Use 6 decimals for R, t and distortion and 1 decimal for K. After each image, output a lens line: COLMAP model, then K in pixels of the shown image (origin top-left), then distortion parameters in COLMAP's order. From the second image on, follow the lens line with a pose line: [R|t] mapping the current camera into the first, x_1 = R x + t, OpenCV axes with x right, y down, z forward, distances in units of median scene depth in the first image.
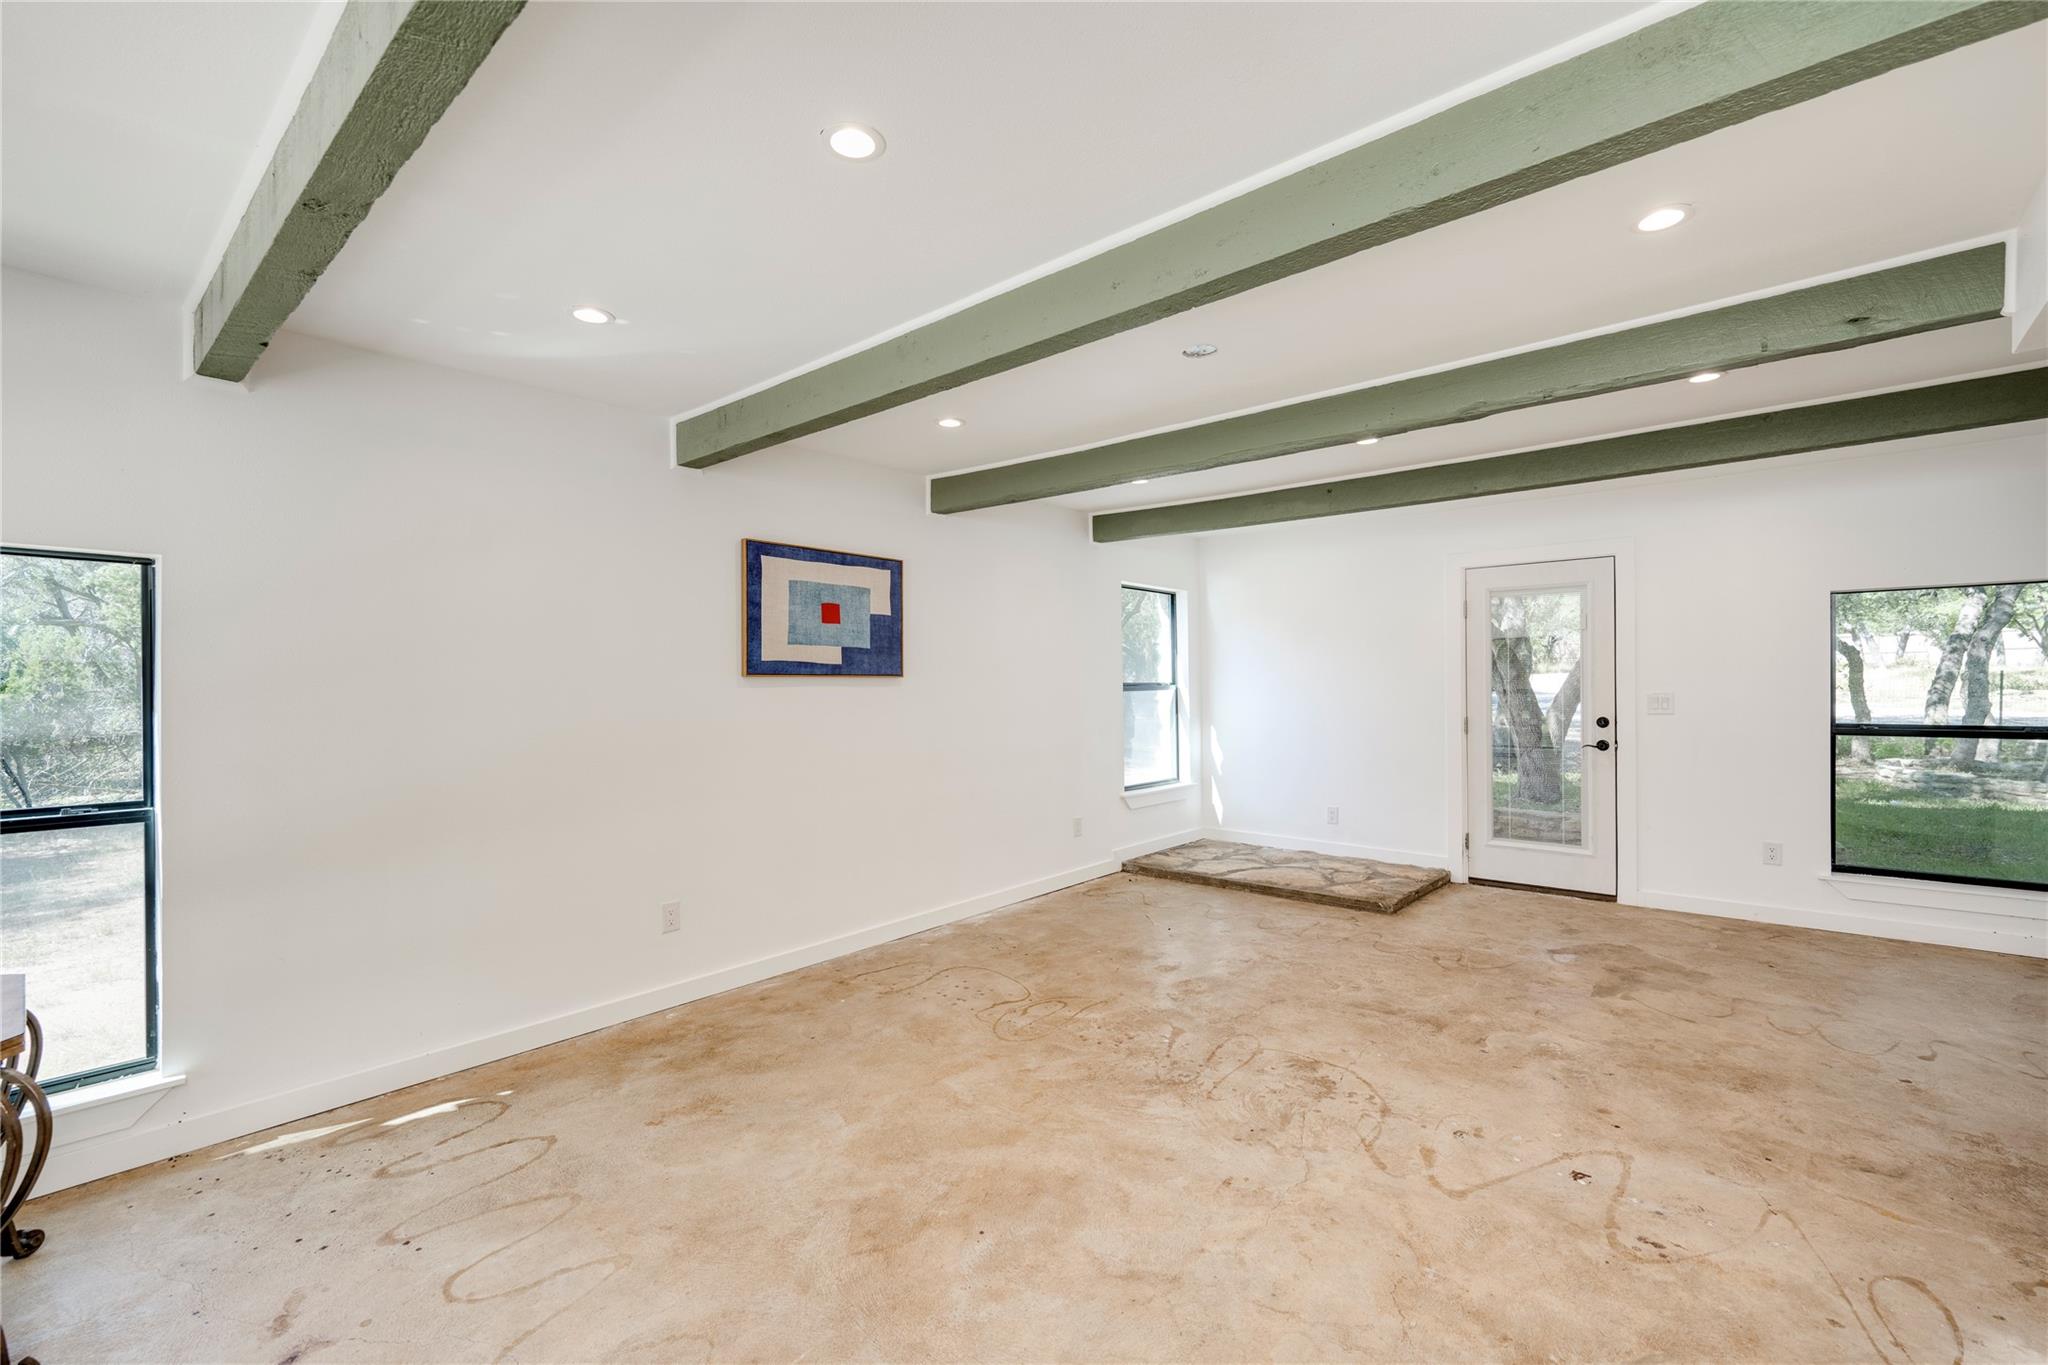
lens RADIAL K [[857.4, 0, 1025.5], [0, 857.4, 688.3], [0, 0, 1]] dist [-0.000680, 0.000336]
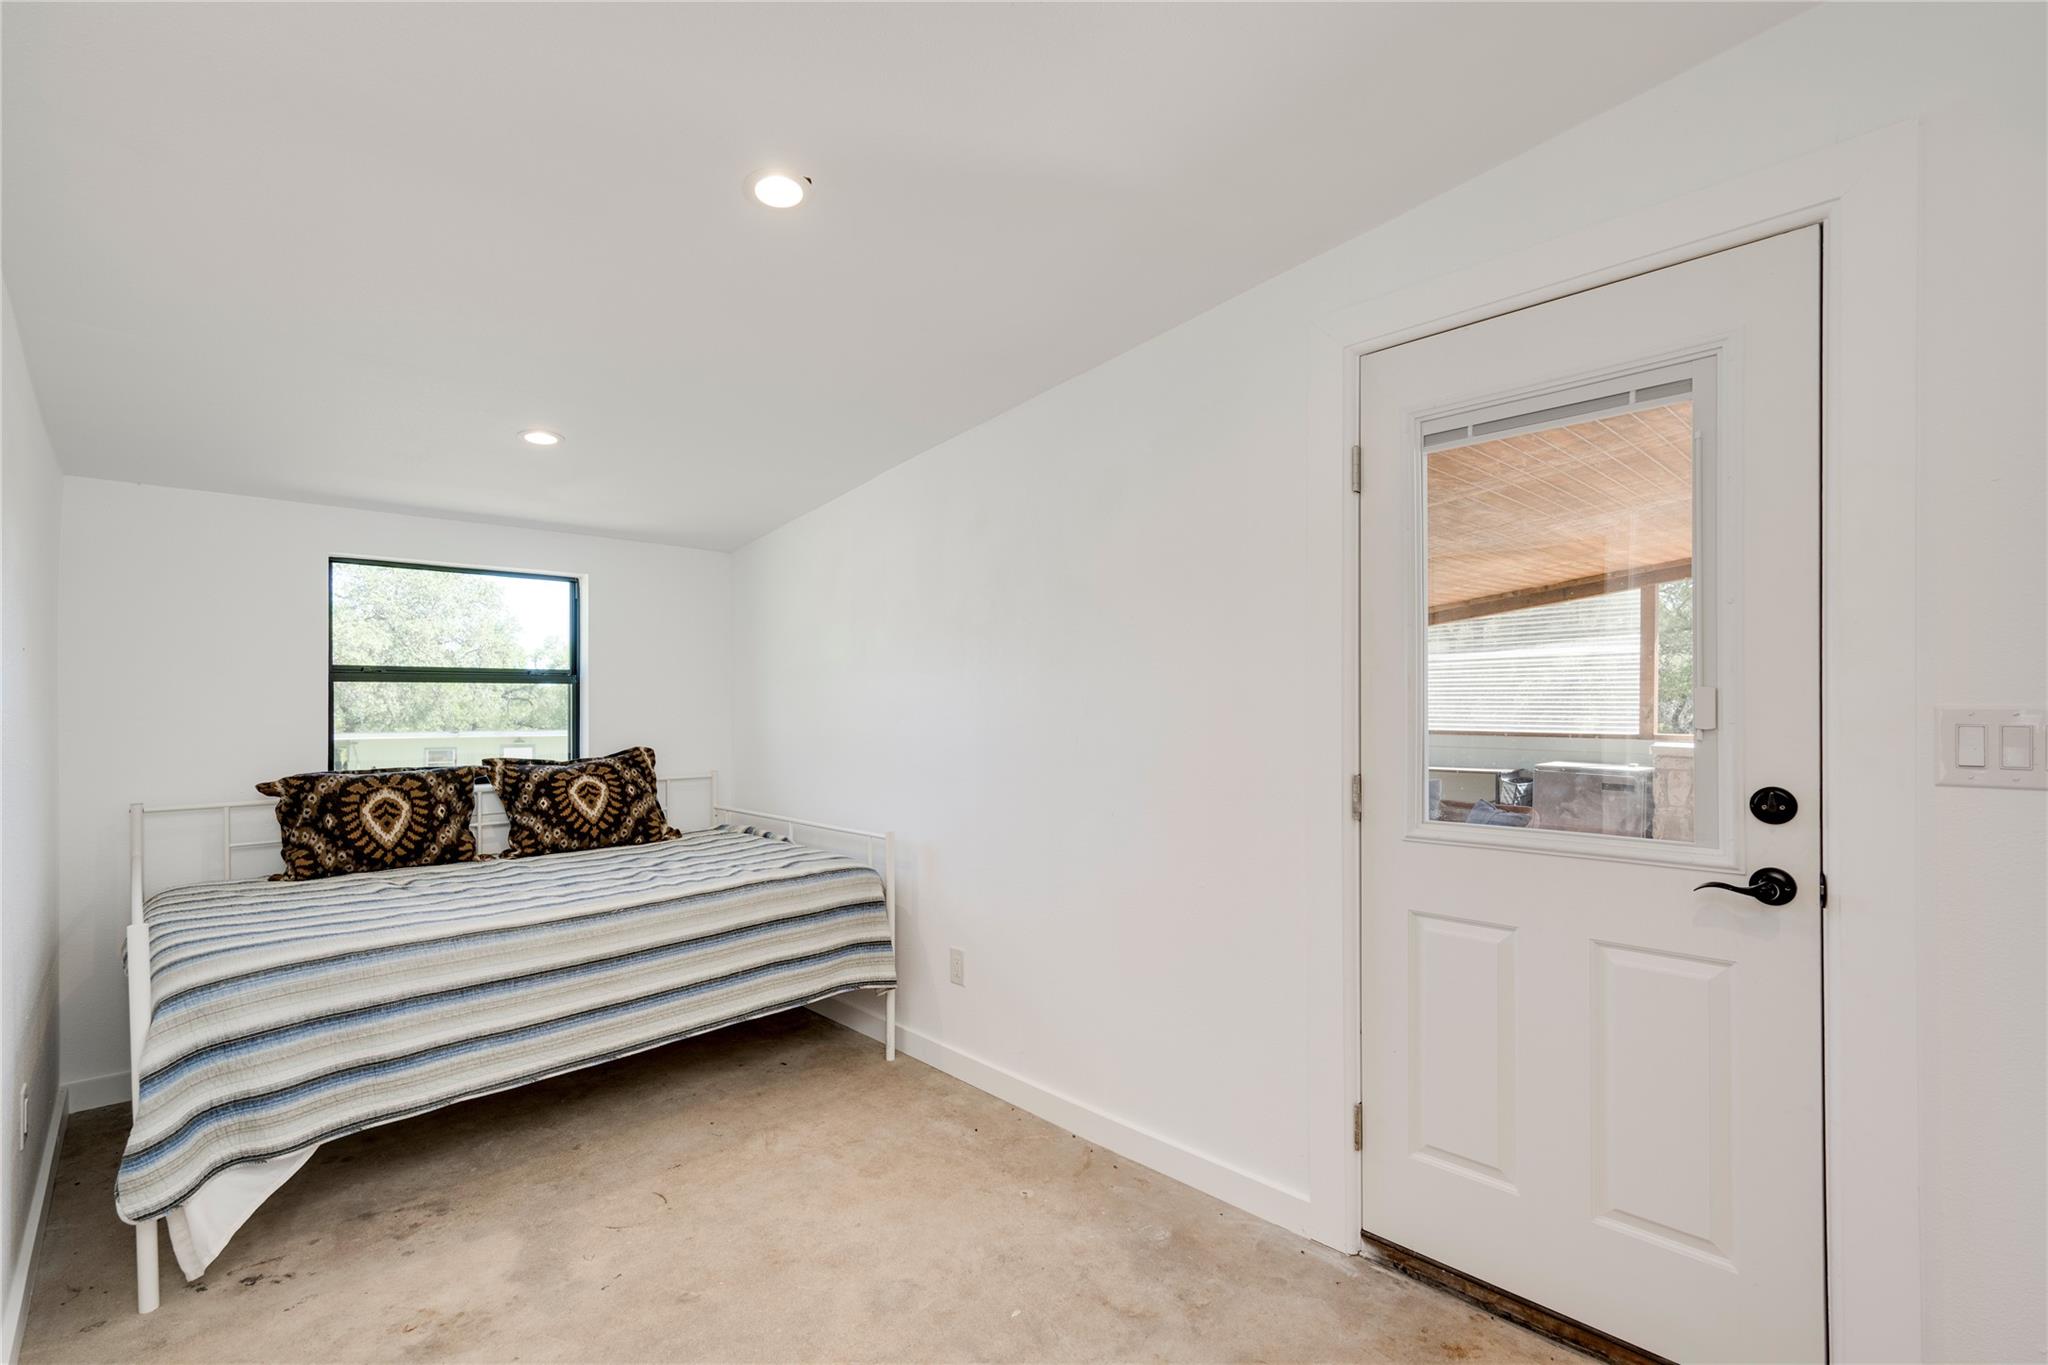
lens RADIAL K [[857.4, 0, 1032.3], [0, 857.4, 699.7], [0, 0, 1]] dist [-0.000680, 0.000336]
pose [[0.997766, 0.006077, -0.066529, 0.755900], [-0.006479, 0.999962, -0.005826, 0.012356], [0.066491, 0.006244, 0.997767, 1.184781]]
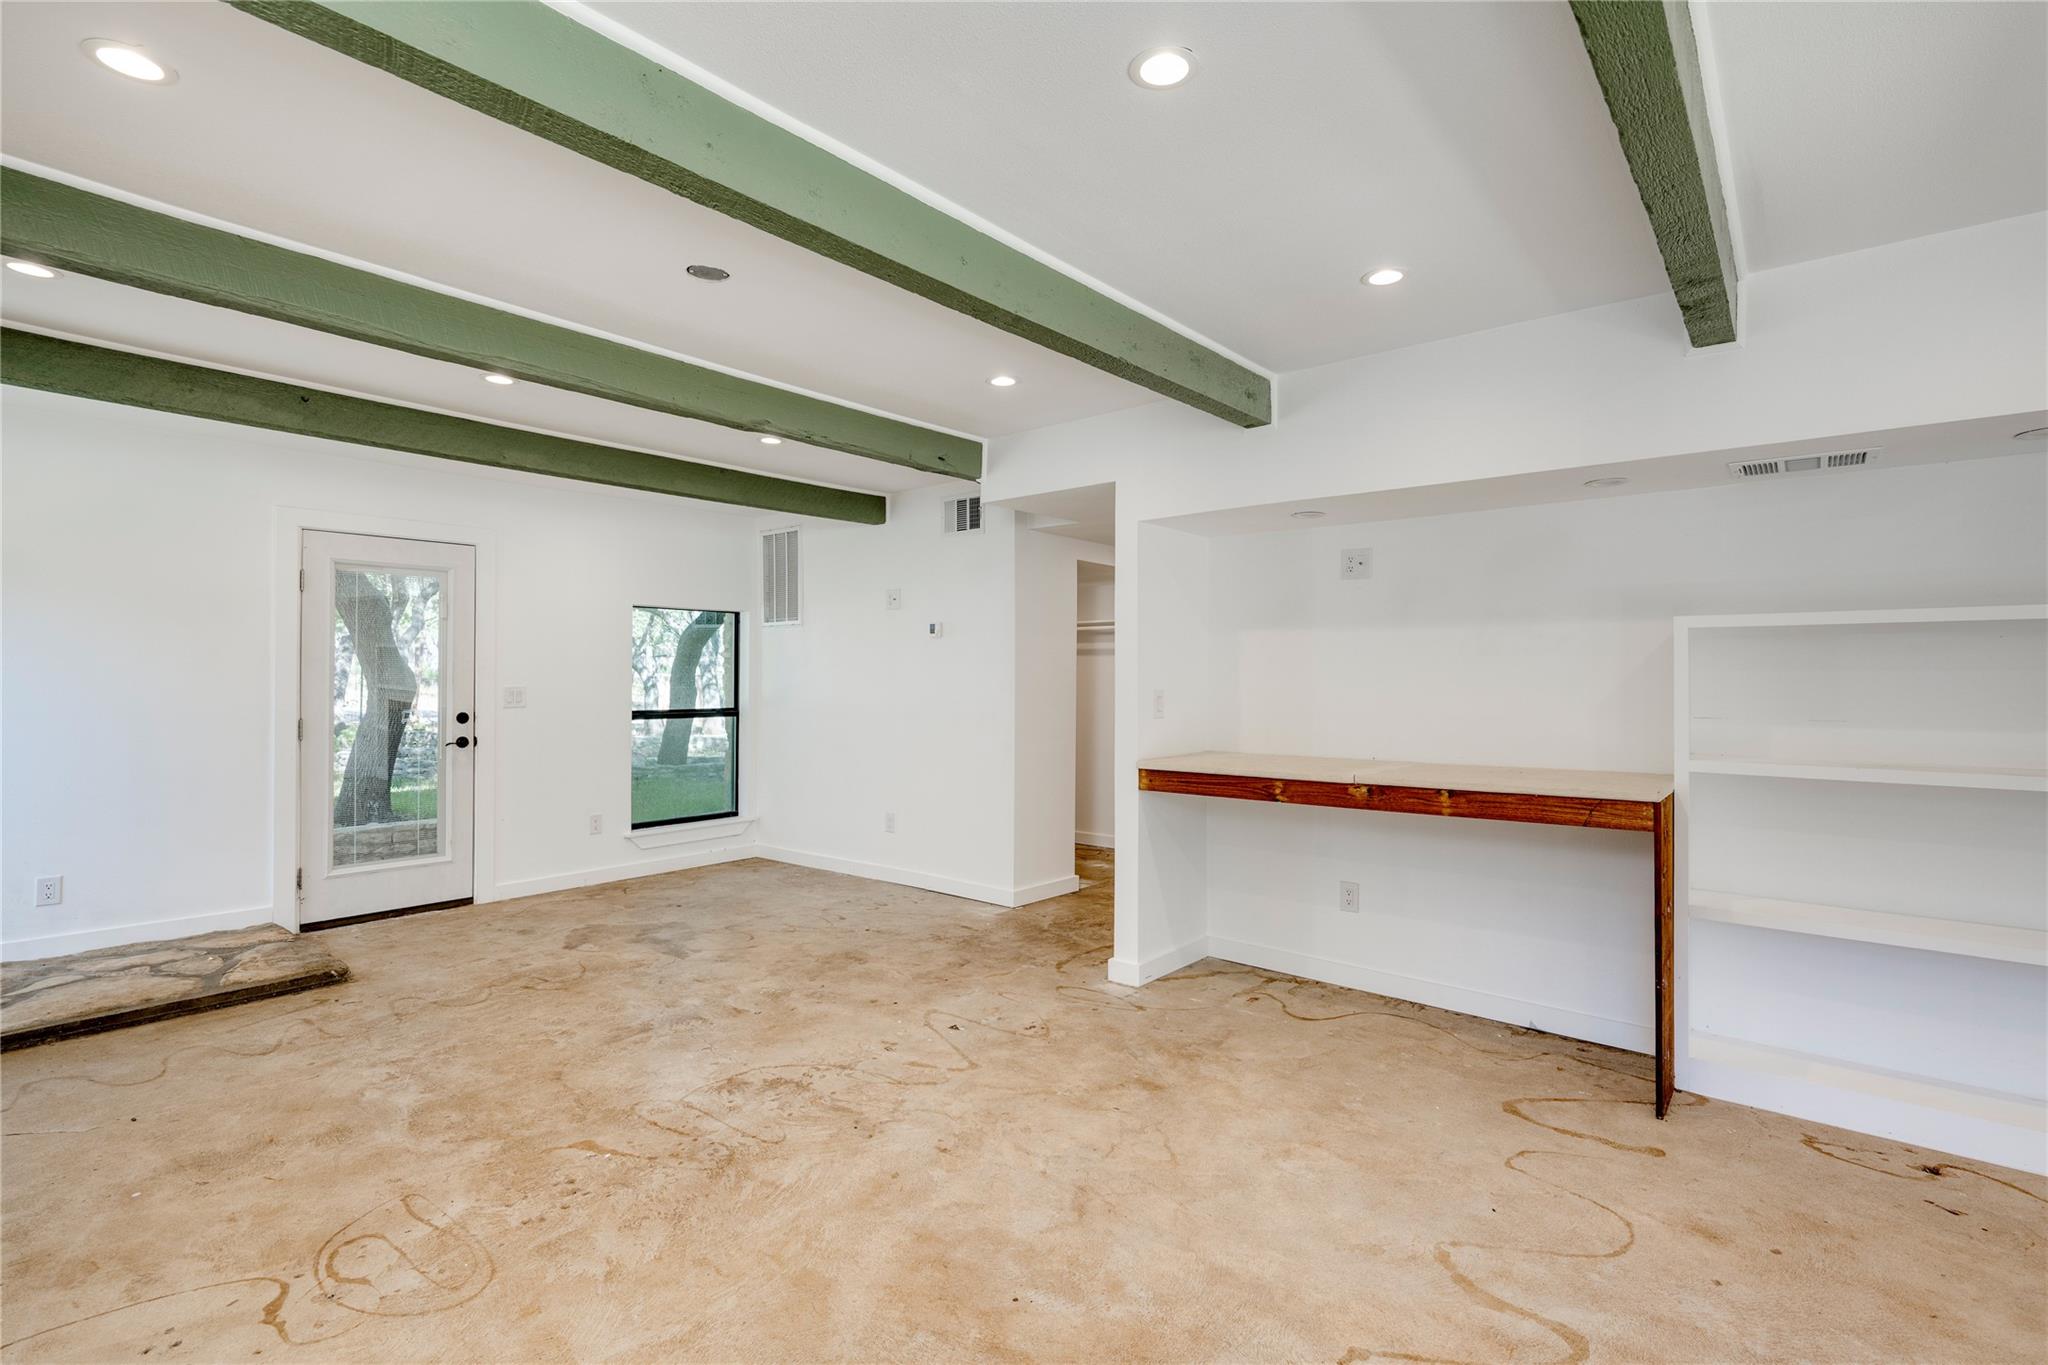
lens RADIAL K [[962.0, 0, 1024.5], [0, 962.0, 669.7], [0, 0, 1]] dist [0.000739, -0.000478]
pose [[-0.009270, 0.016316, 0.999824, -0.683492], [0.001331, 0.999866, -0.016304, 0.007616], [-0.999956, 0.001180, -0.009291, 0.658039]]
